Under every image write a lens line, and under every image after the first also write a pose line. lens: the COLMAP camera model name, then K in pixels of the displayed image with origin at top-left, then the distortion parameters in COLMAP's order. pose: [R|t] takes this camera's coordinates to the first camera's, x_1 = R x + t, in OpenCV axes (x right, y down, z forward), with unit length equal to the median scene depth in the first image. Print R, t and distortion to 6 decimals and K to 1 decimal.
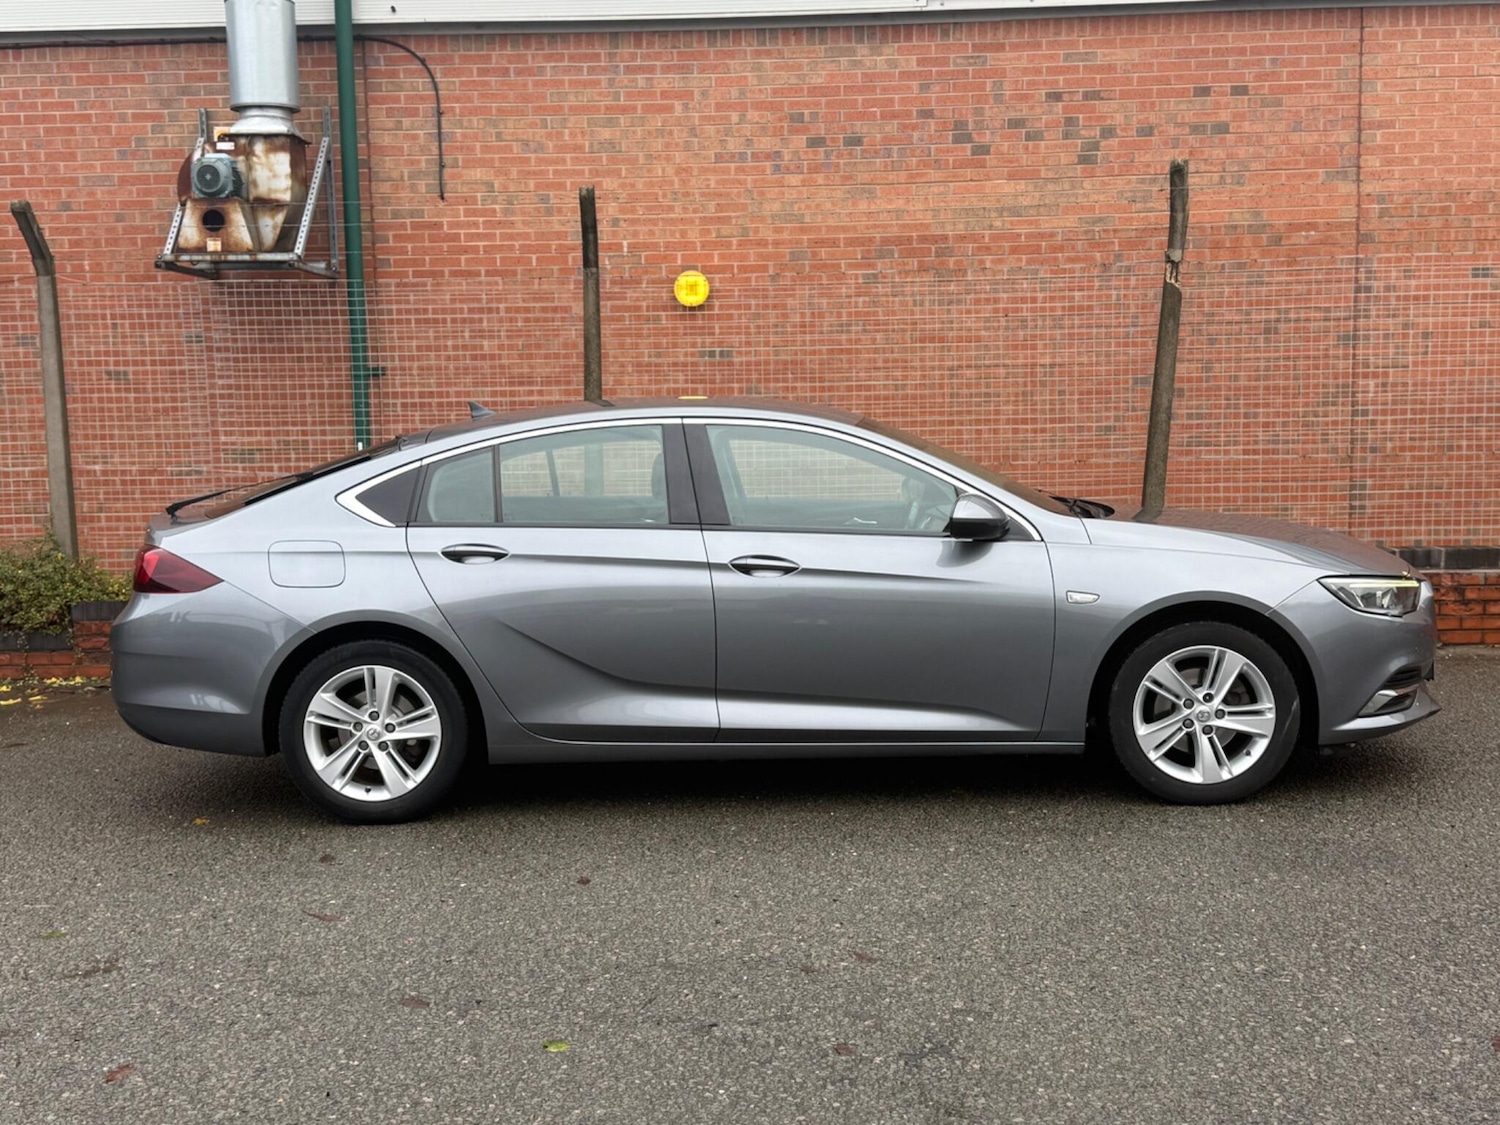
lens RADIAL K [[1800.2, 0, 744.1], [0, 1800.2, 573.4], [0, 0, 1]] dist [0.222321, -0.534783]
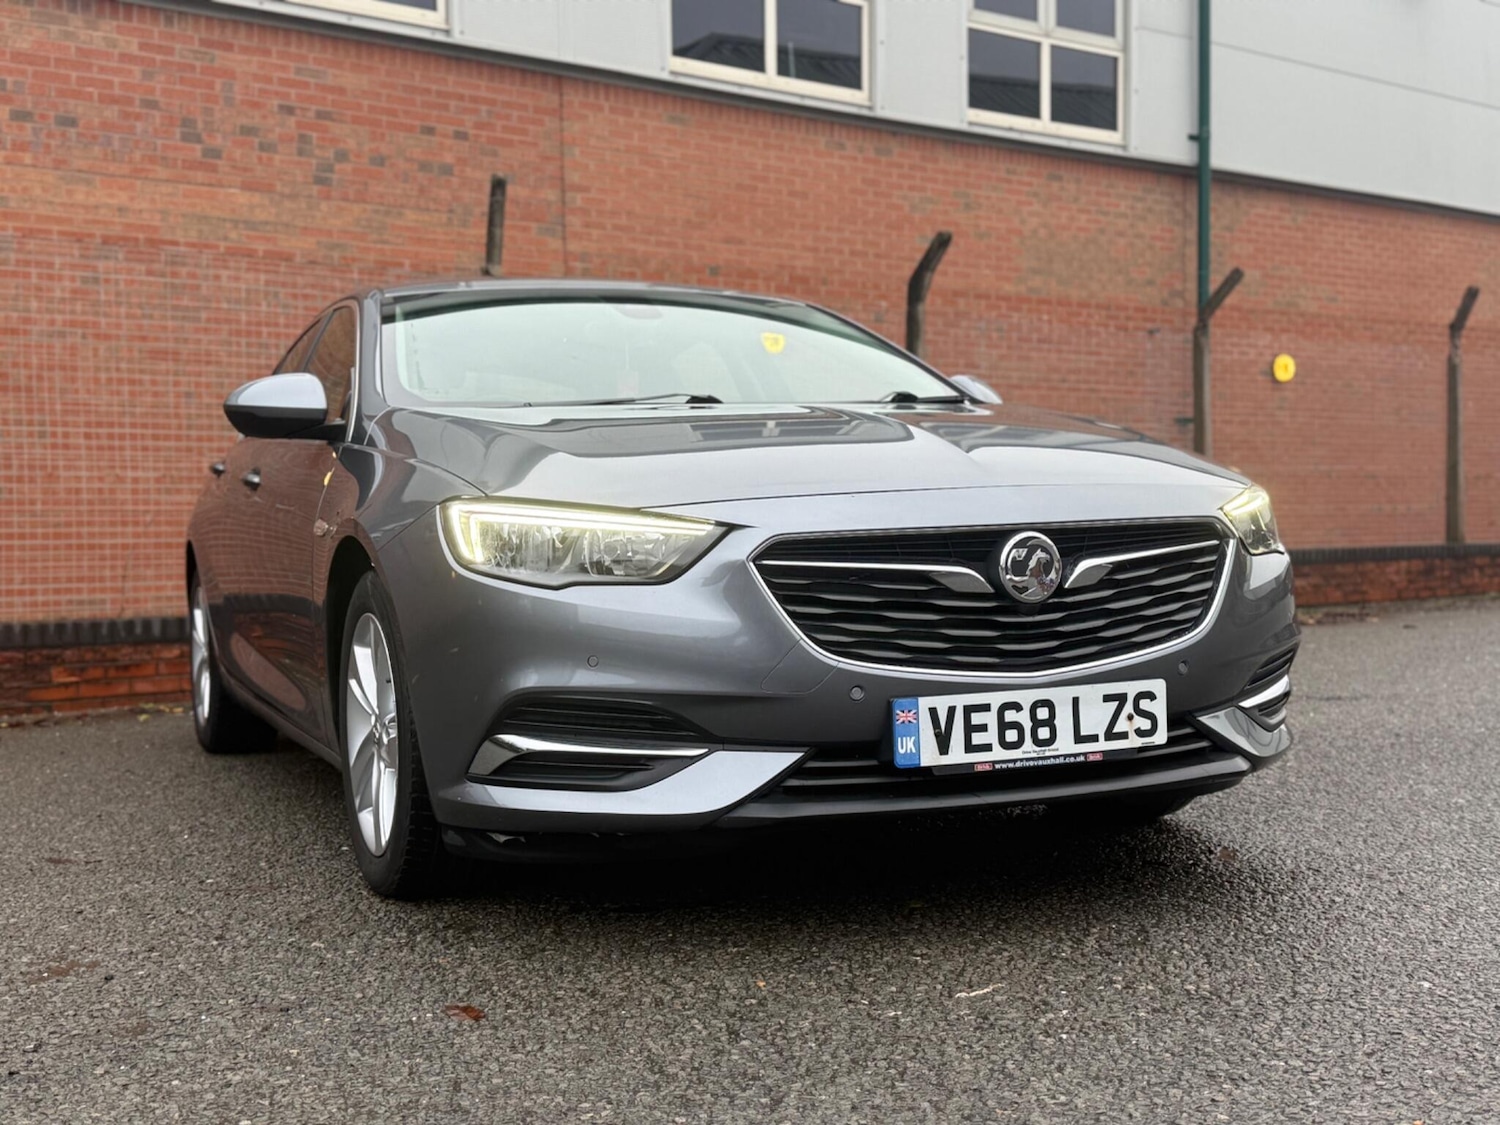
lens RADIAL K [[1793.0, 0, 759.3], [0, 1793.0, 577.8], [0, 0, 1]] dist [0.225749, -0.537819]
pose [[0.769043, -0.010061, 0.639118, -0.244184], [0.072442, 0.994806, -0.071509, 0.061987], [-0.635079, 0.101293, 0.765777, 0.153045]]
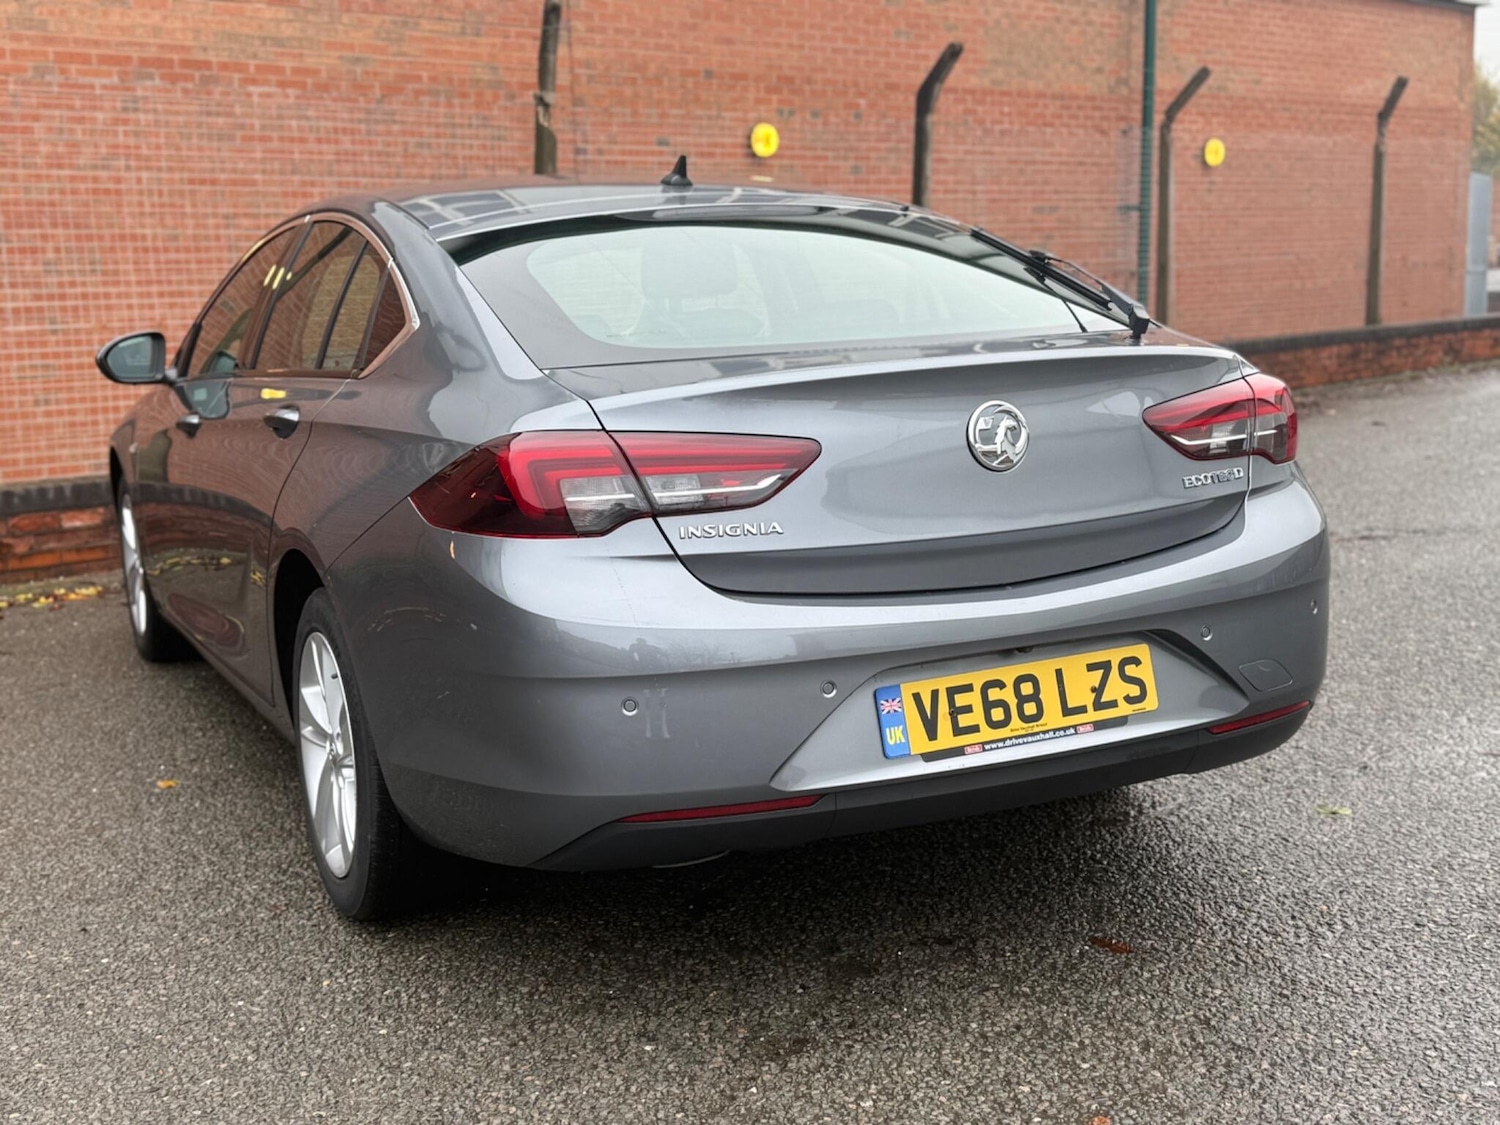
lens RADIAL K [[1795.0, 0, 748.7], [0, 1795.0, 566.9], [0, 0, 1]] dist [0.215385, -0.504618]
pose [[0.698114, -0.118608, 0.706094, -0.360976], [0.091323, 0.992879, 0.076490, 0.011355], [-0.710138, 0.011084, 0.703975, 0.199688]]
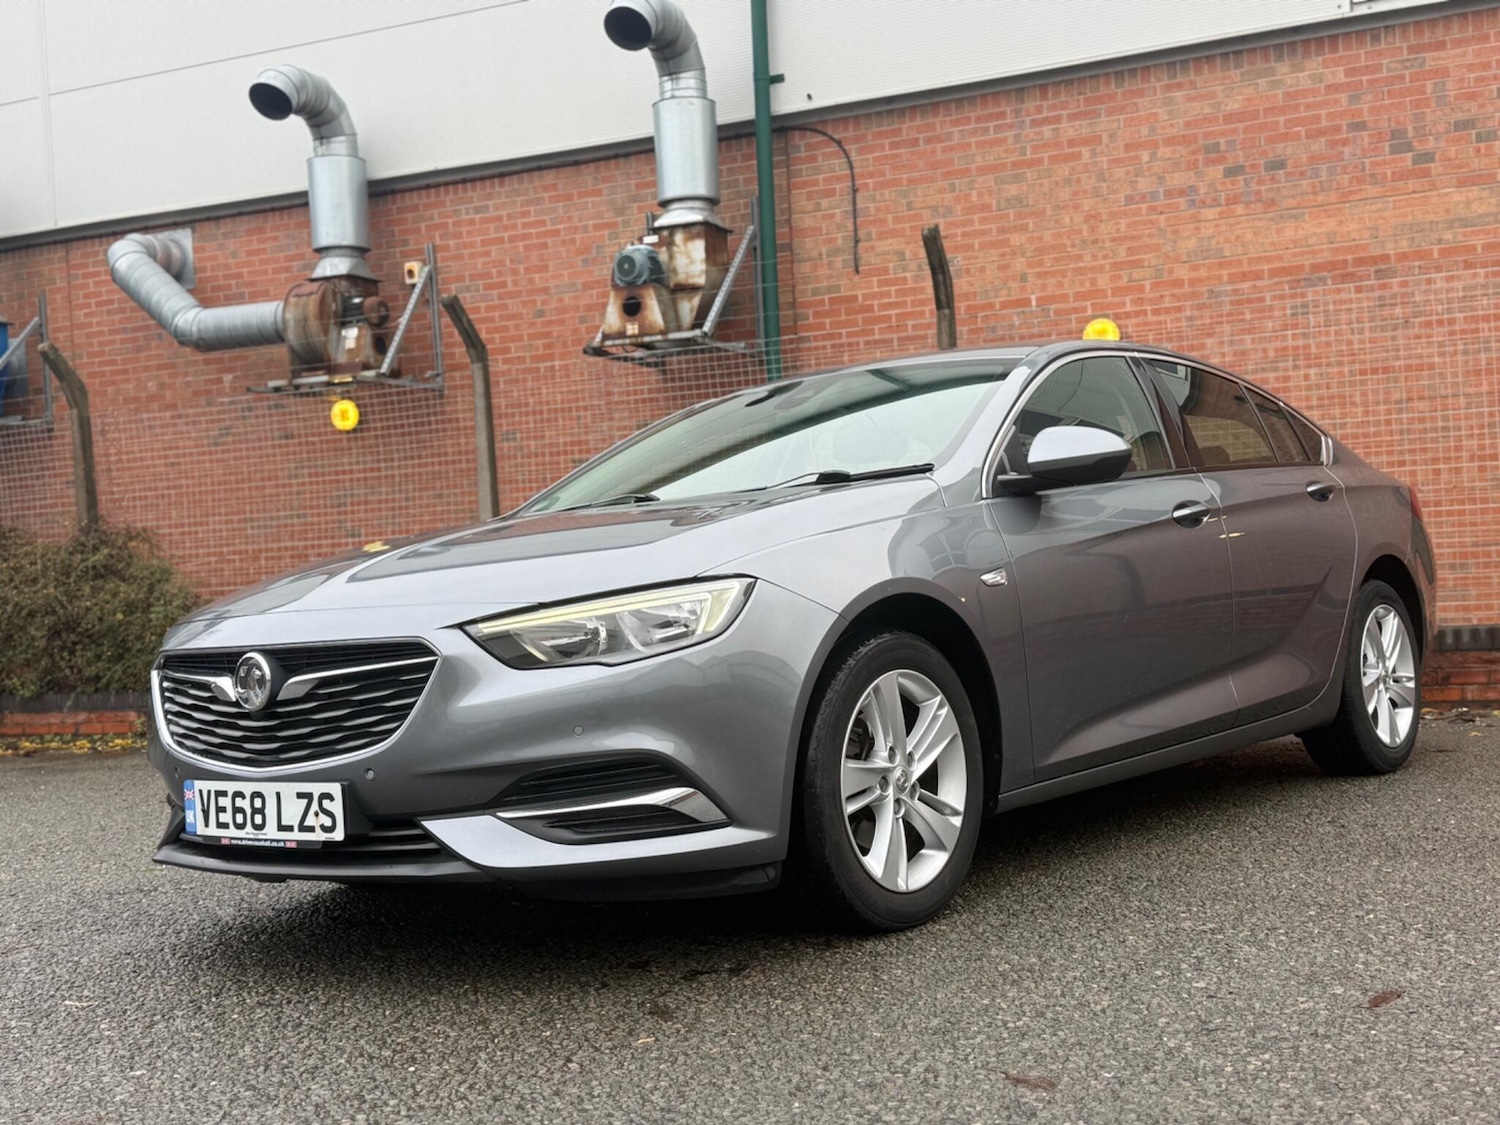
lens RADIAL K [[1800.4, 0, 754.1], [0, 1800.4, 568.2], [0, 0, 1]] dist [0.227874, -0.551806]
pose [[0.923243, -0.028087, -0.383188, 0.167191], [-0.007805, 0.995748, -0.091792, 0.053408], [0.384137, 0.087737, 0.919098, 0.061684]]
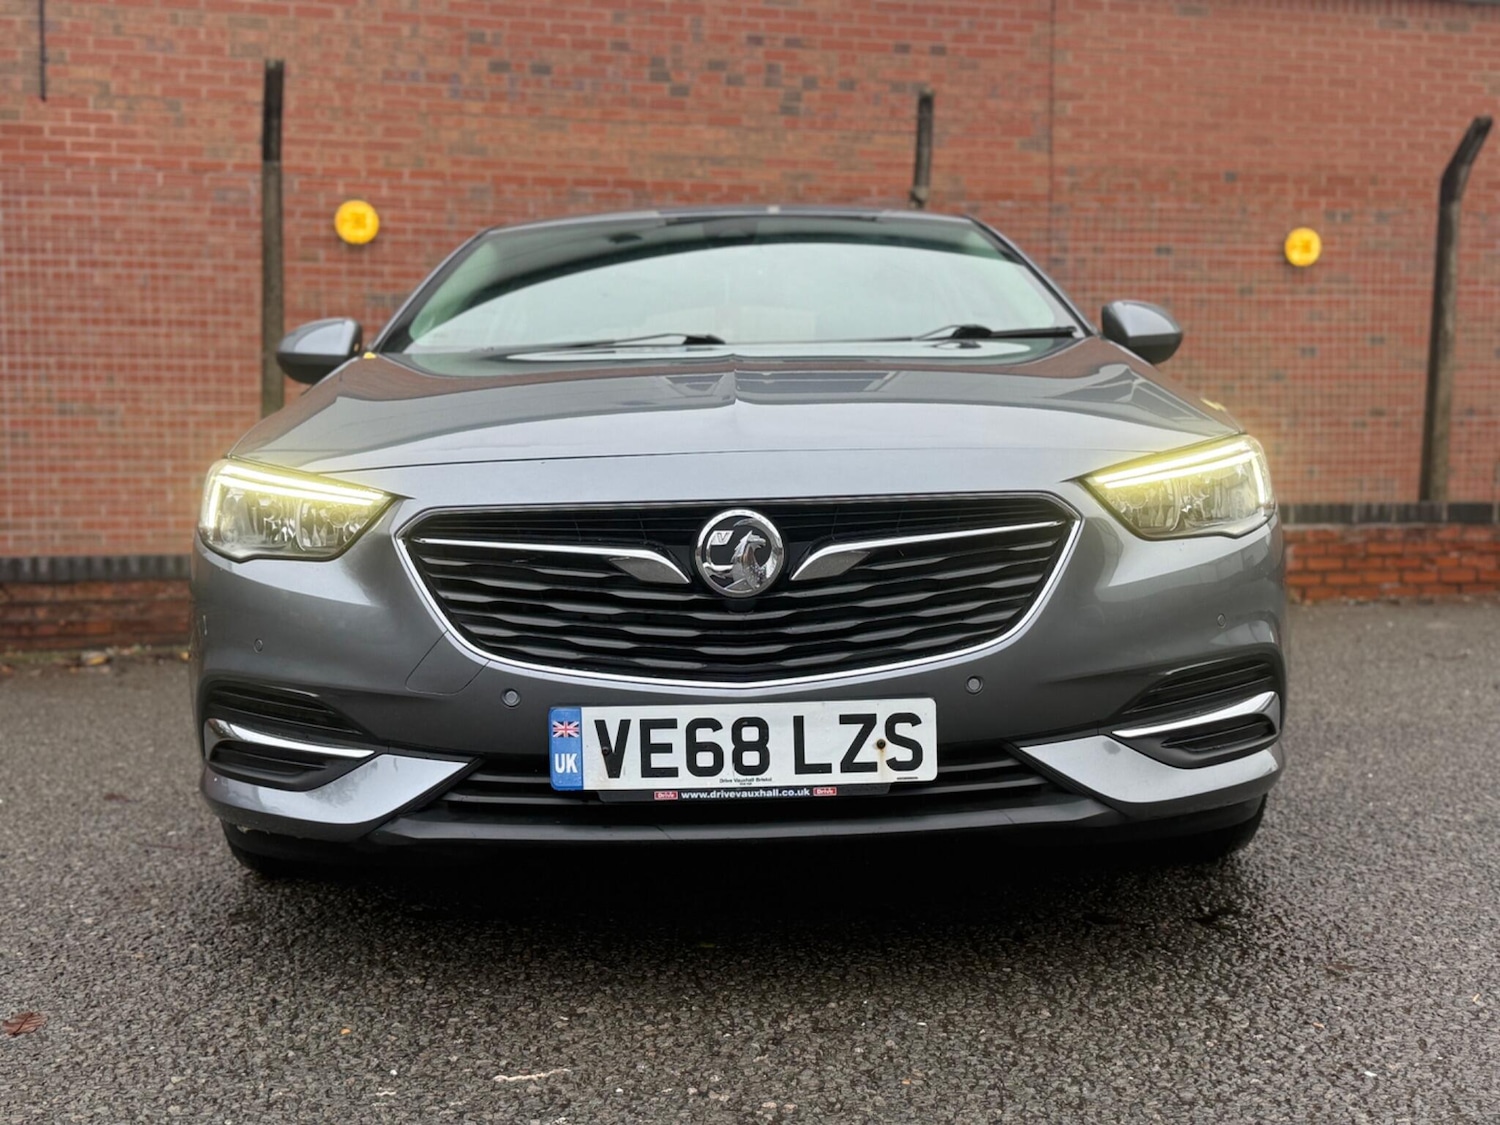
lens RADIAL K [[1800.4, 0, 754.1], [0, 1800.4, 568.2], [0, 0, 1]] dist [0.227874, -0.551806]
pose [[0.956025, -0.003051, 0.293271, -0.104670], [0.019517, 0.998391, -0.053236, 0.057568], [-0.292637, 0.056619, 0.954546, 0.125177]]
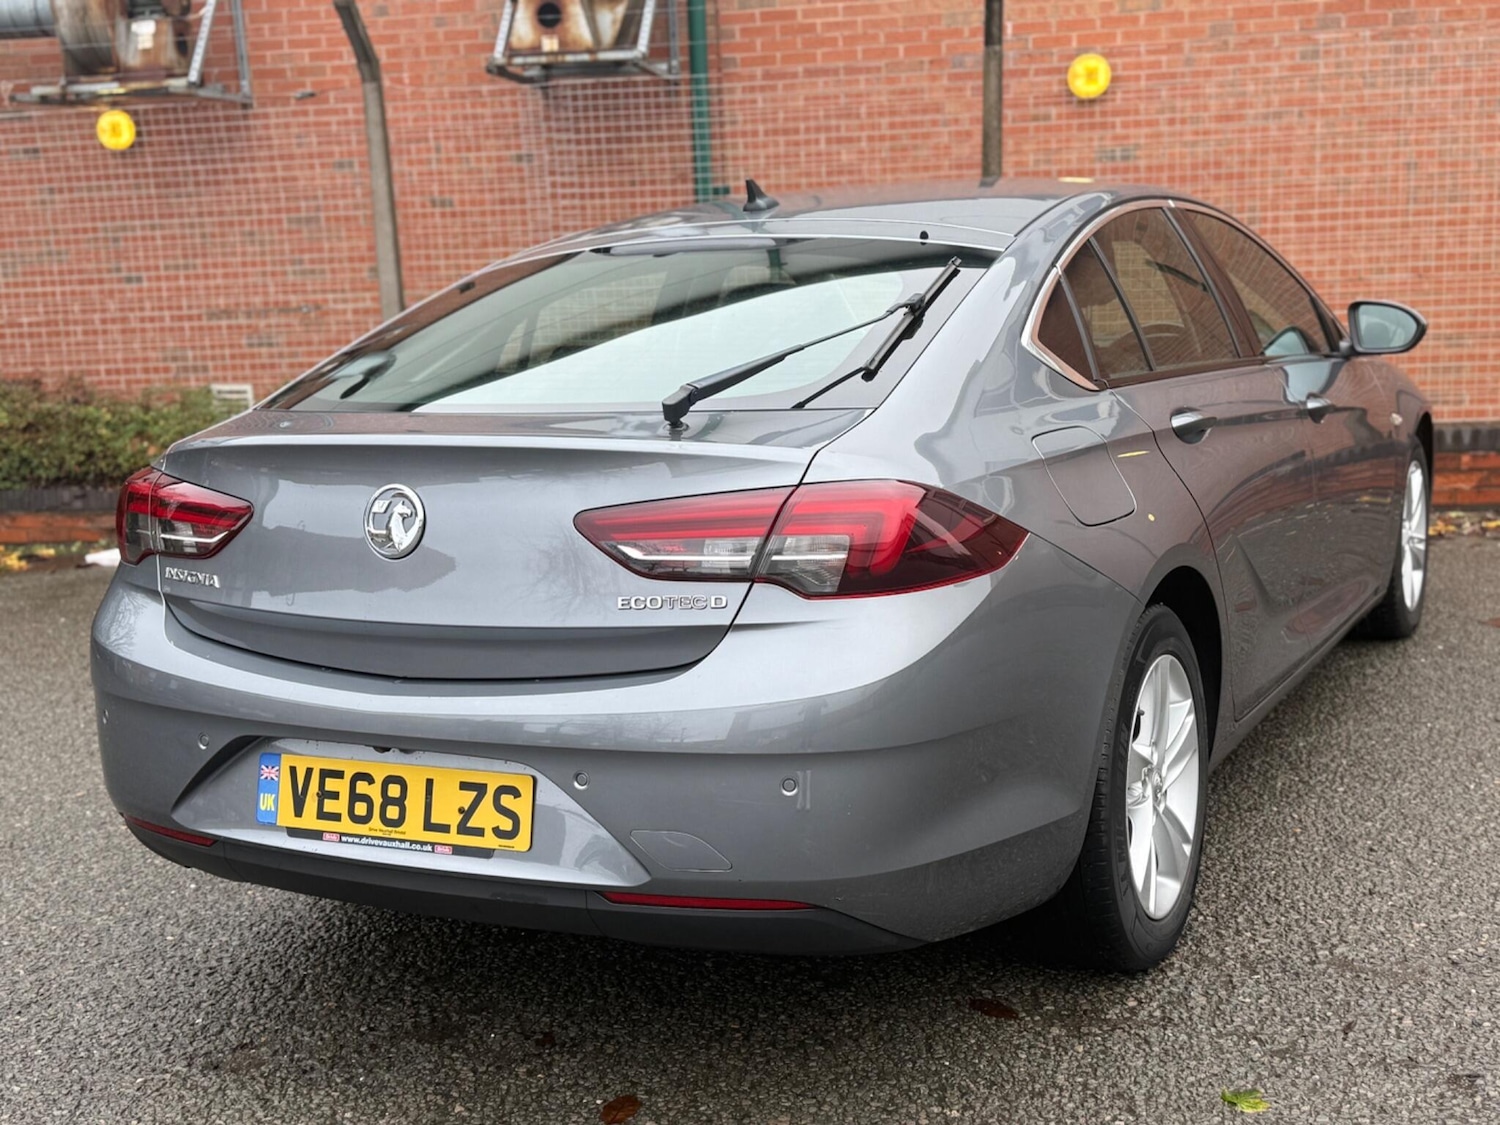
lens RADIAL K [[1800.4, 0, 754.1], [0, 1800.4, 568.2], [0, 0, 1]] dist [0.227874, -0.551806]
pose [[0.991264, 0.001726, -0.131884, -0.071343], [0.008648, 0.996912, 0.078044, 0.003330], [0.131611, -0.078503, 0.988188, 0.119195]]
